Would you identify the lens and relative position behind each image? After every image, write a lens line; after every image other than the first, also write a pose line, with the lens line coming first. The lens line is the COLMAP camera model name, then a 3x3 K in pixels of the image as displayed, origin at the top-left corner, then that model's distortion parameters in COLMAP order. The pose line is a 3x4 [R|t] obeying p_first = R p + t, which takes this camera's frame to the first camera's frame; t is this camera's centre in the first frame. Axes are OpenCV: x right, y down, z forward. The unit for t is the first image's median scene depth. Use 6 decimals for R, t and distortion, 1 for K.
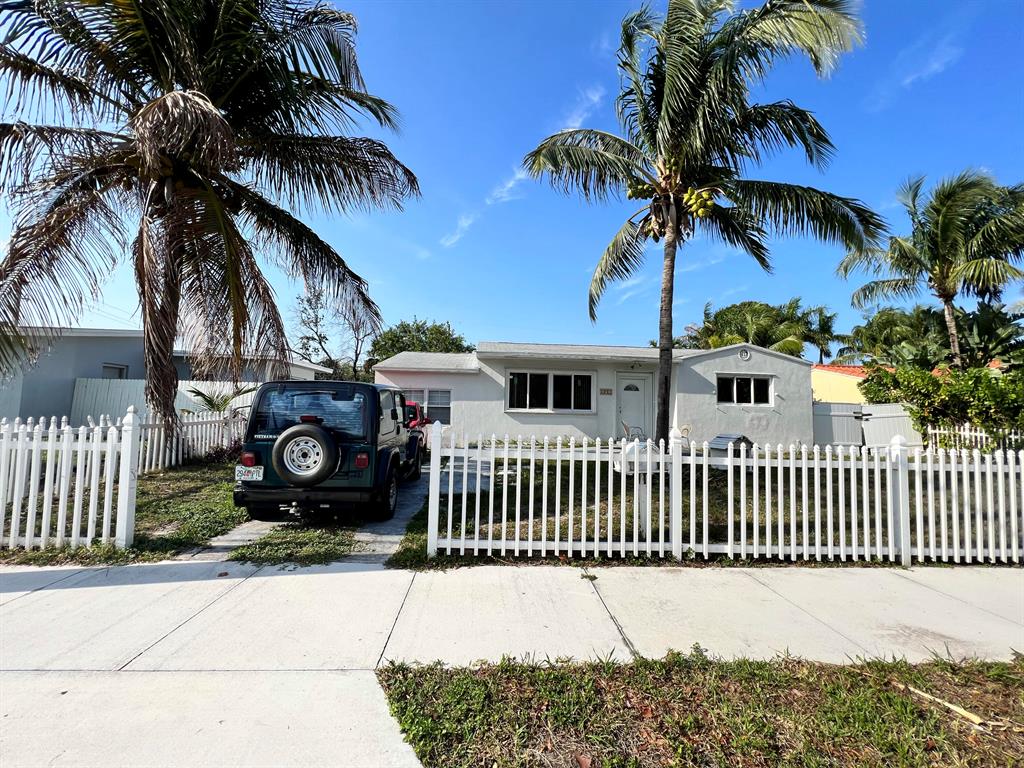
lens RADIAL K [[408.7, 0, 511.0], [0, 408.7, 380.3], [0, 0, 1]] dist [0.000417, -0.000153]
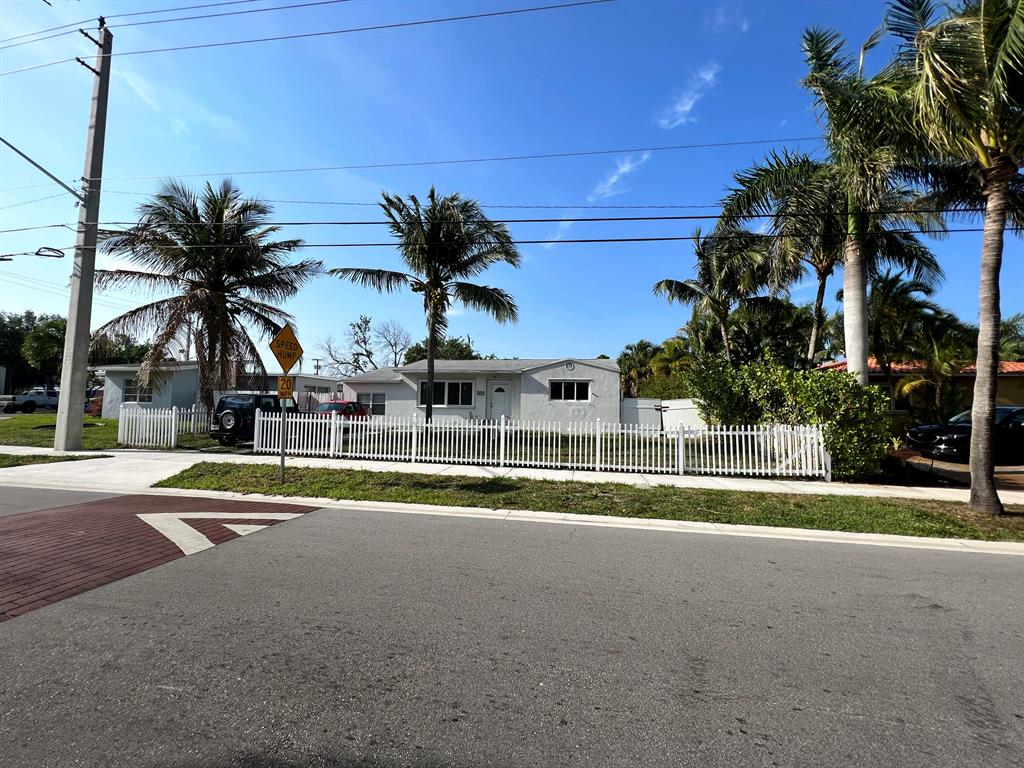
lens RADIAL K [[408.7, 0, 511.0], [0, 408.7, 380.3], [0, 0, 1]] dist [0.000417, -0.000153]
pose [[0.972705, -0.023496, -0.230854, 0.701354], [0.024933, 0.999684, 0.003311, -0.022603], [0.230703, -0.008977, 0.972983, -0.447593]]
